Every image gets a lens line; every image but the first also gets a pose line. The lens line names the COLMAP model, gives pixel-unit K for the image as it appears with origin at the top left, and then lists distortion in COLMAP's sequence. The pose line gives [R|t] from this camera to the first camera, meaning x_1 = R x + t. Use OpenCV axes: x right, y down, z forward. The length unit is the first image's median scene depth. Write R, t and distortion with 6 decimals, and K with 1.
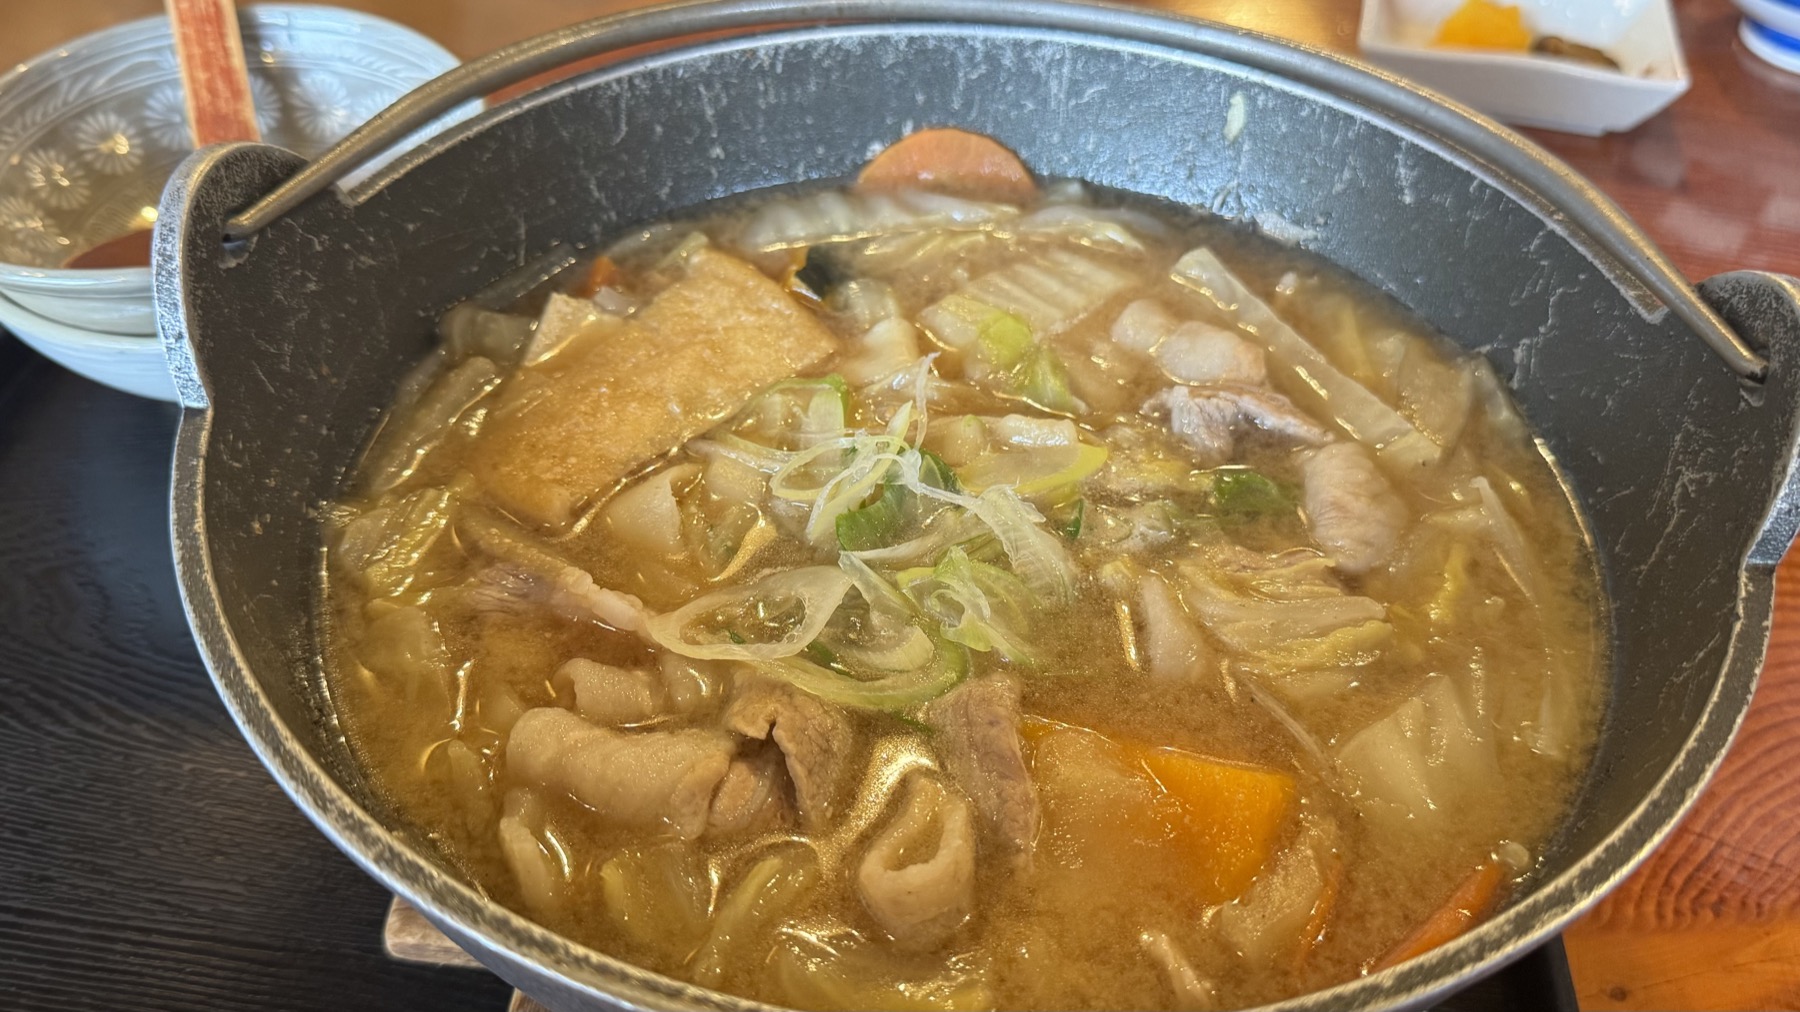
lens RADIAL K [[1569.6, 0, 900.0], [0, 1569.6, 506.0], [0, 0, 1]] dist [0.156374, -0.445117]
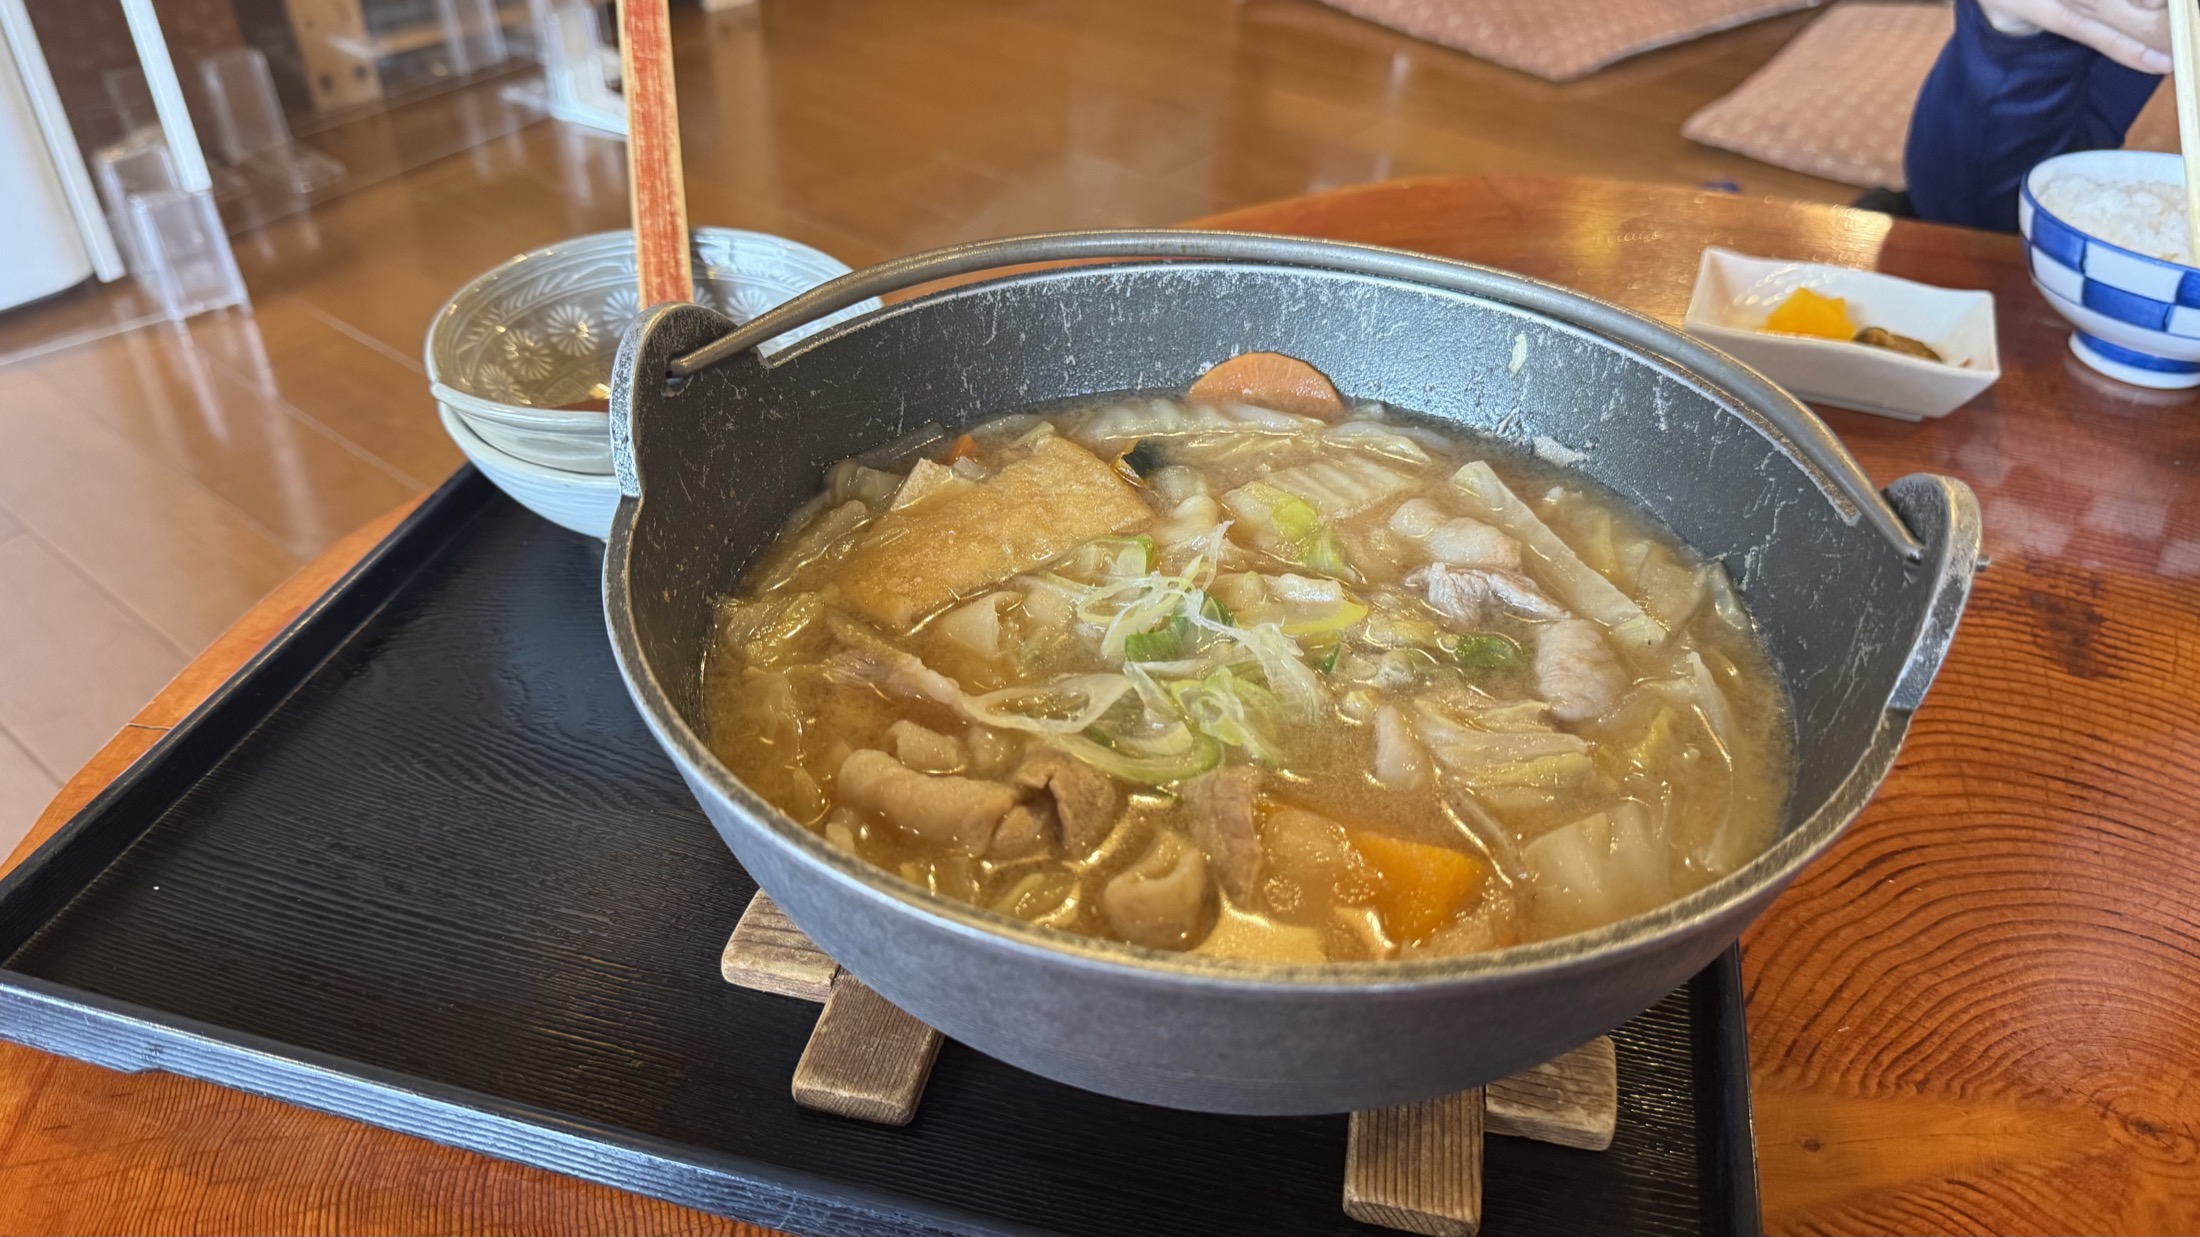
lens RADIAL K [[1627.0, 0, 1100.0], [0, 1627.0, 618.5], [0, 0, 1]] dist [0.192805, -0.491249]
pose [[0.989714, 0.078005, -0.119924, 0.078599], [-0.092513, 0.988381, -0.120603, 0.130997], [0.109123, 0.130457, 0.985431, -0.204808]]
